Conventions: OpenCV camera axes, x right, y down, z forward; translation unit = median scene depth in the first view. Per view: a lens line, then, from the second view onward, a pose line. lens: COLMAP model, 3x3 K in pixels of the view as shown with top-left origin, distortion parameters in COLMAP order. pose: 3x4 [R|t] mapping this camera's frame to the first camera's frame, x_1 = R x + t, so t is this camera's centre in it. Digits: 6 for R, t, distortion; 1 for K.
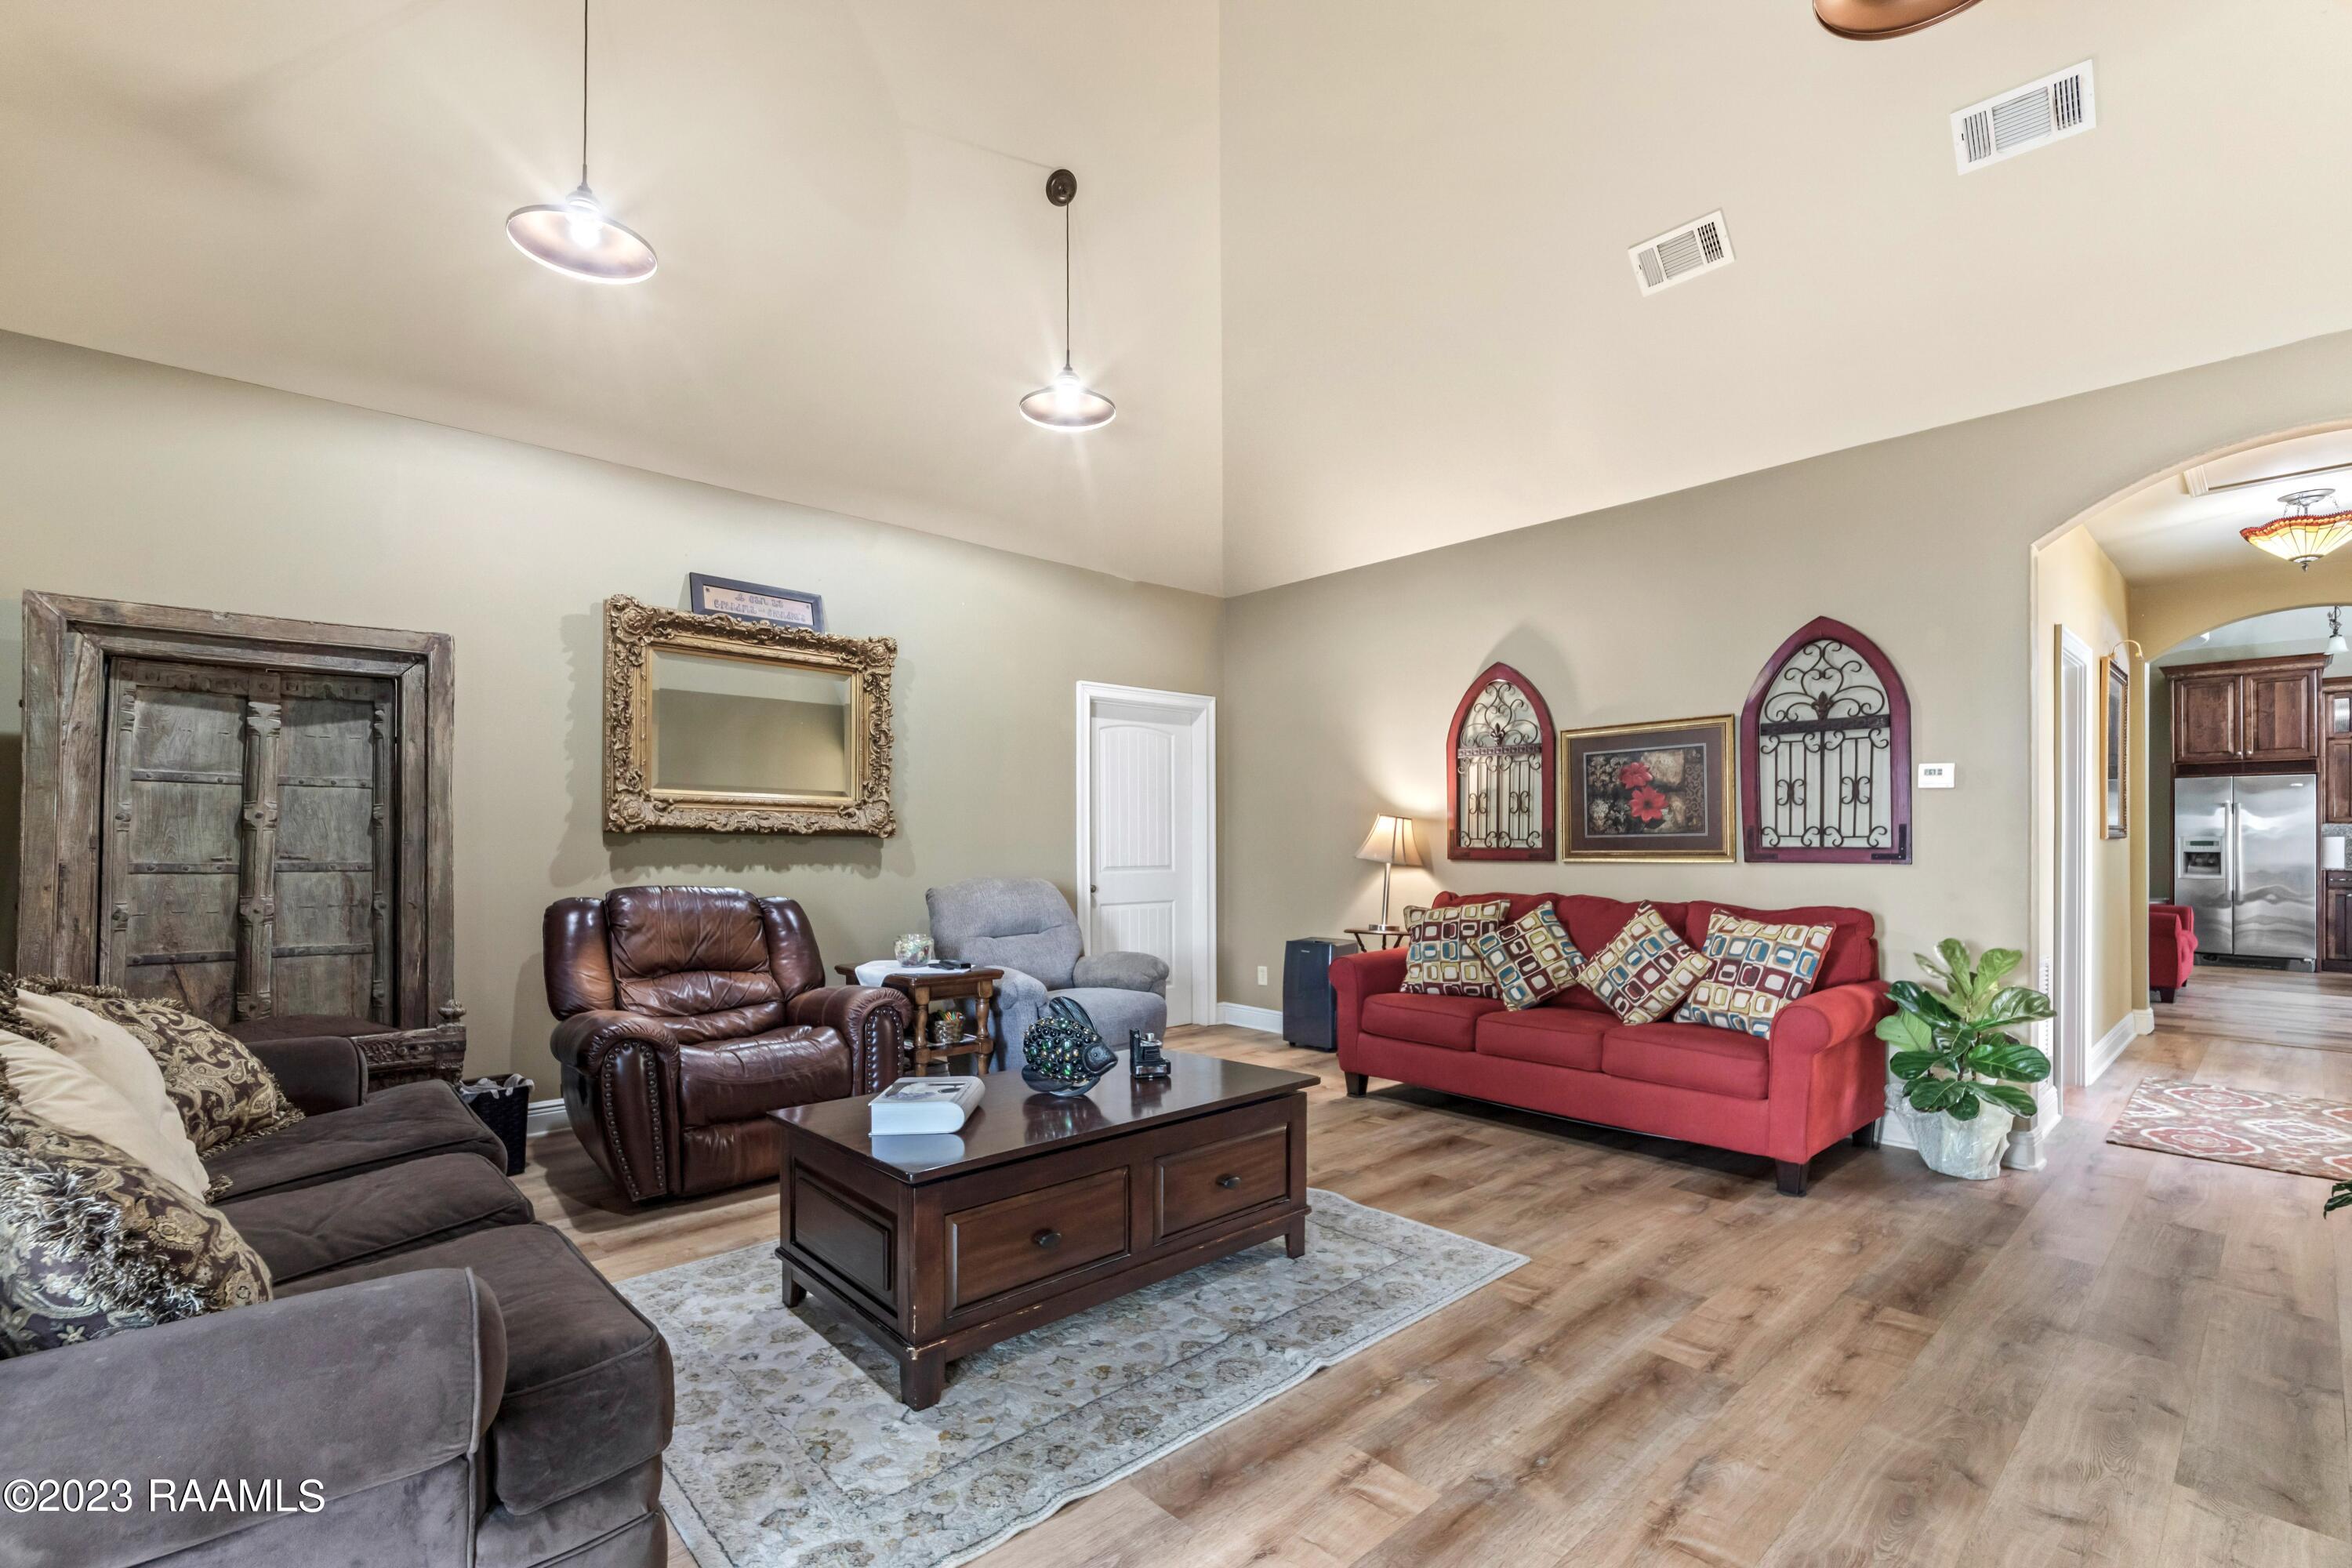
lens RADIAL K [[1040.8, 0, 1179.4], [0, 1040.8, 838.5], [0, 0, 1]] dist [-0.001323, -0.000056]
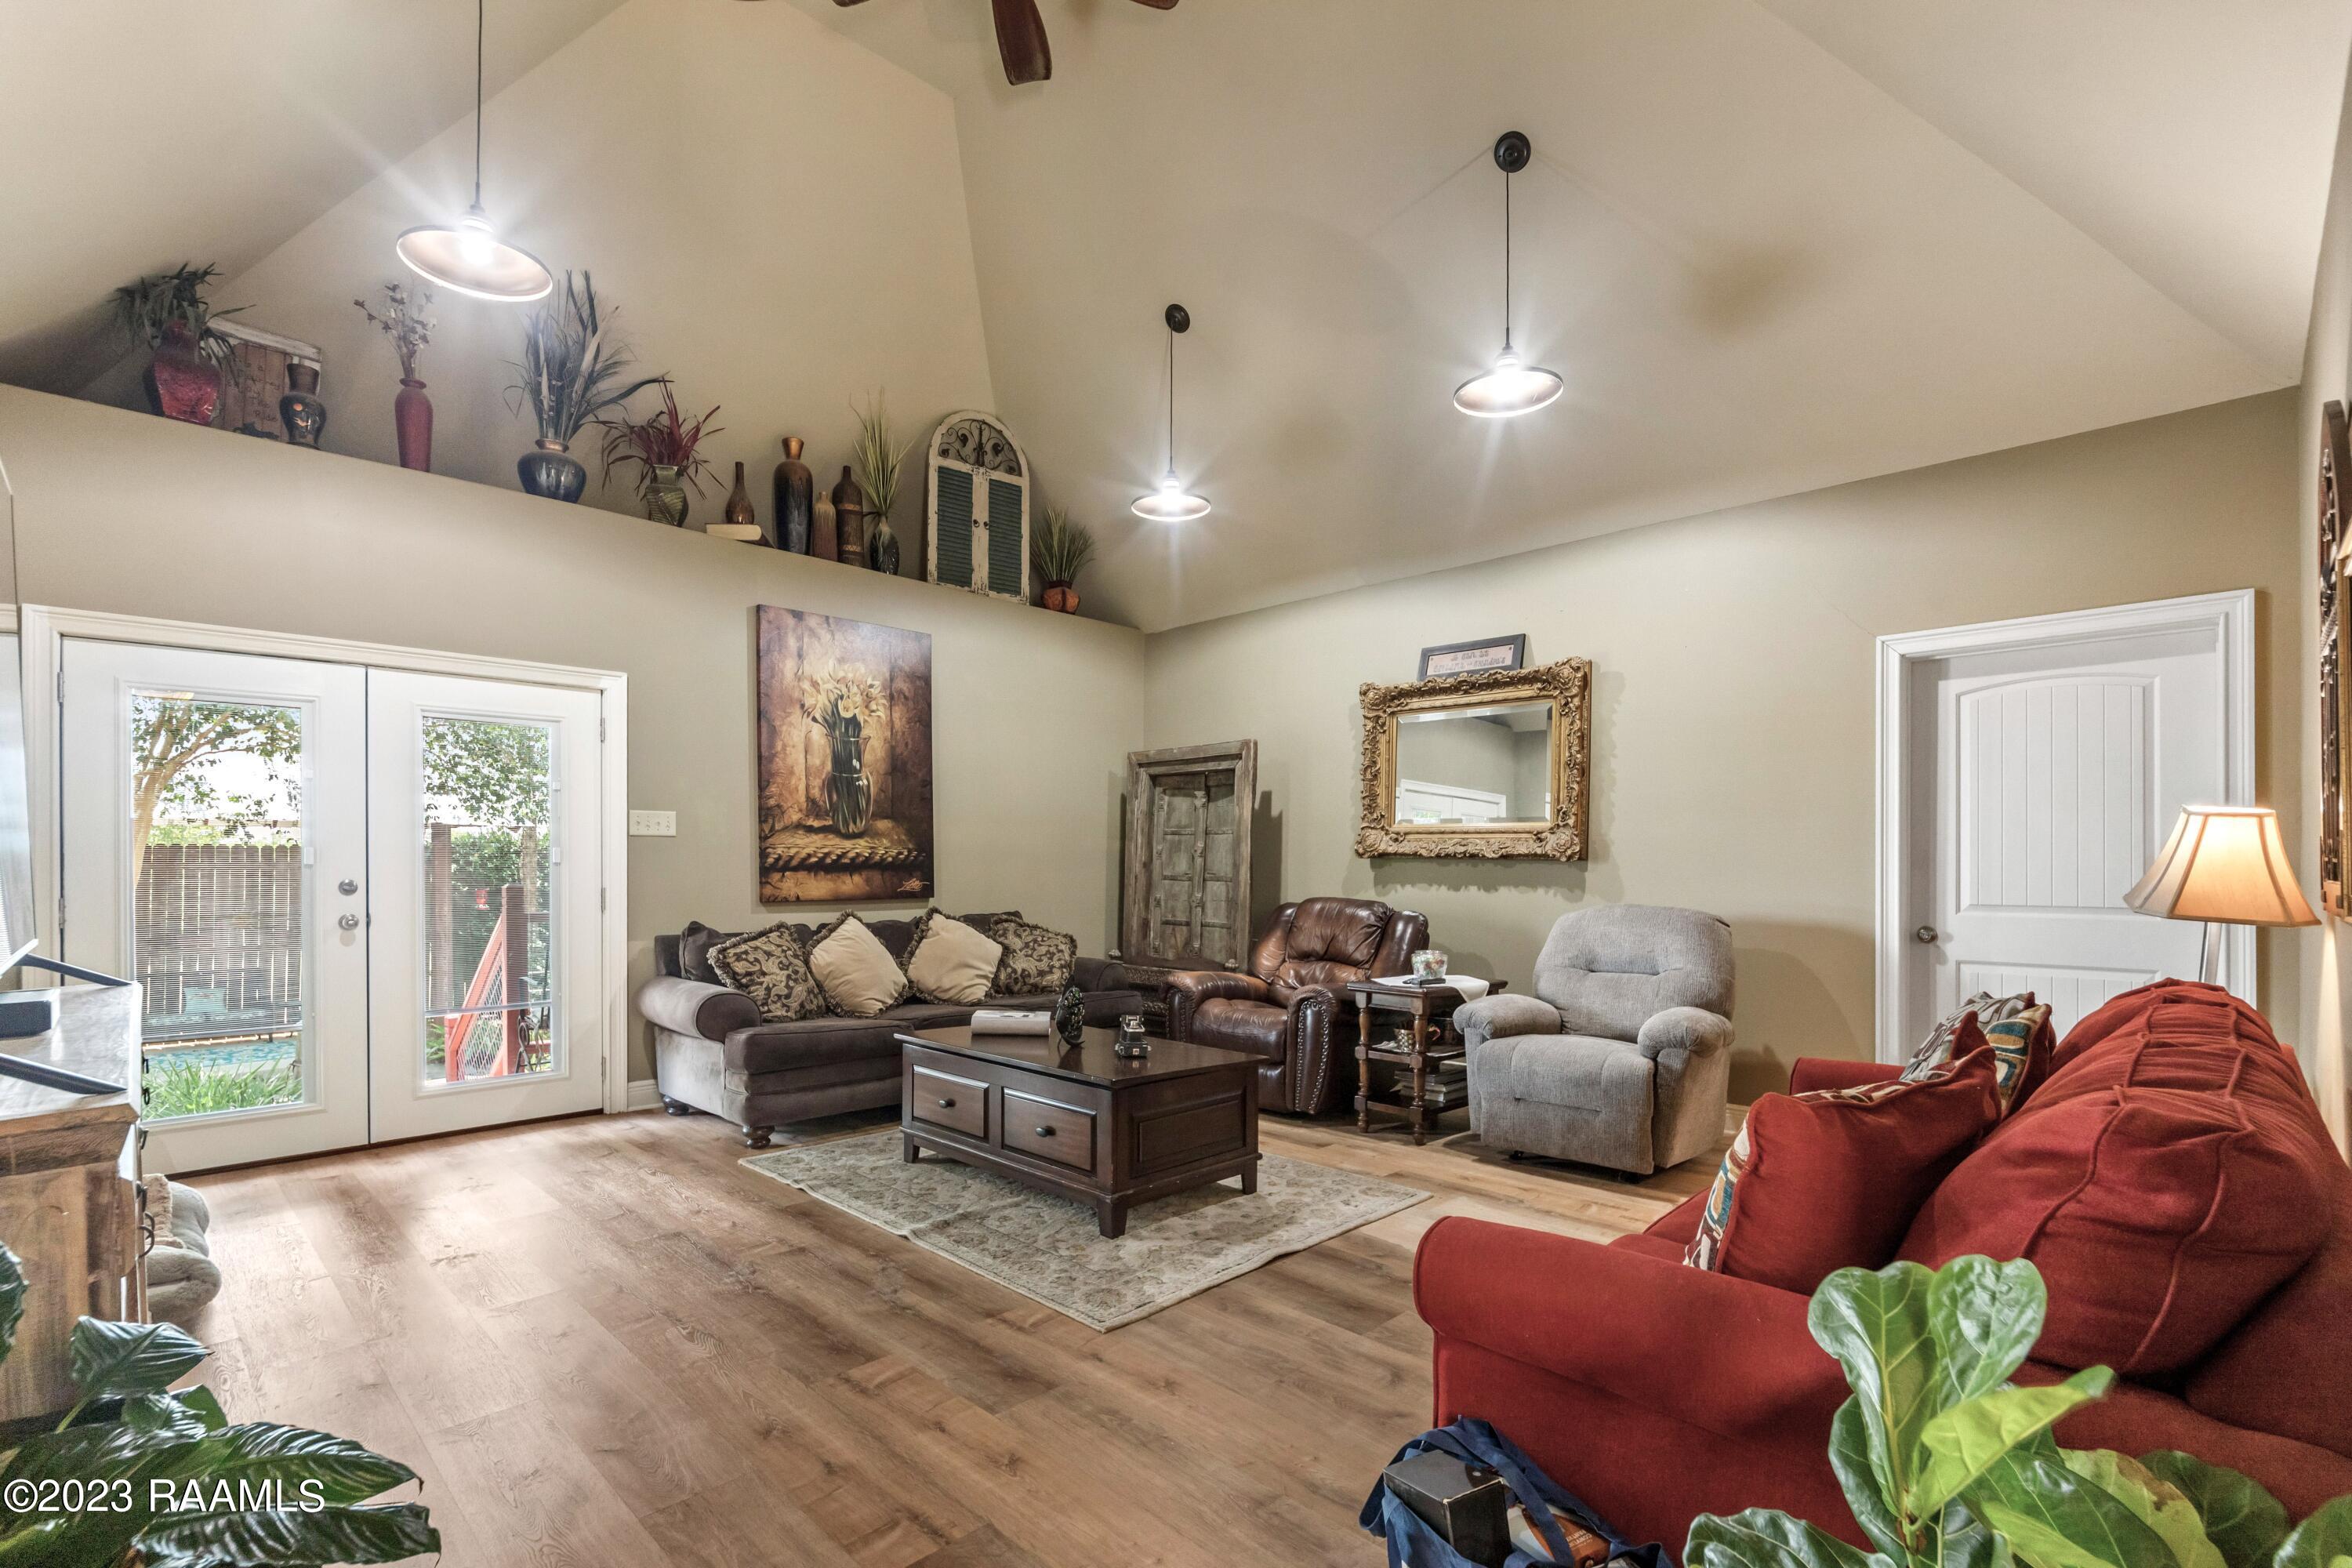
lens RADIAL K [[1065.6, 0, 1171.8], [0, 1065.6, 864.6], [0, 0, 1]] dist [-0.000632, -0.000132]
pose [[0.051408, -0.002552, -0.998674, 0.795165], [-0.001037, 0.999996, -0.002609, 0.006224], [0.998677, 0.001170, 0.051405, 0.643224]]
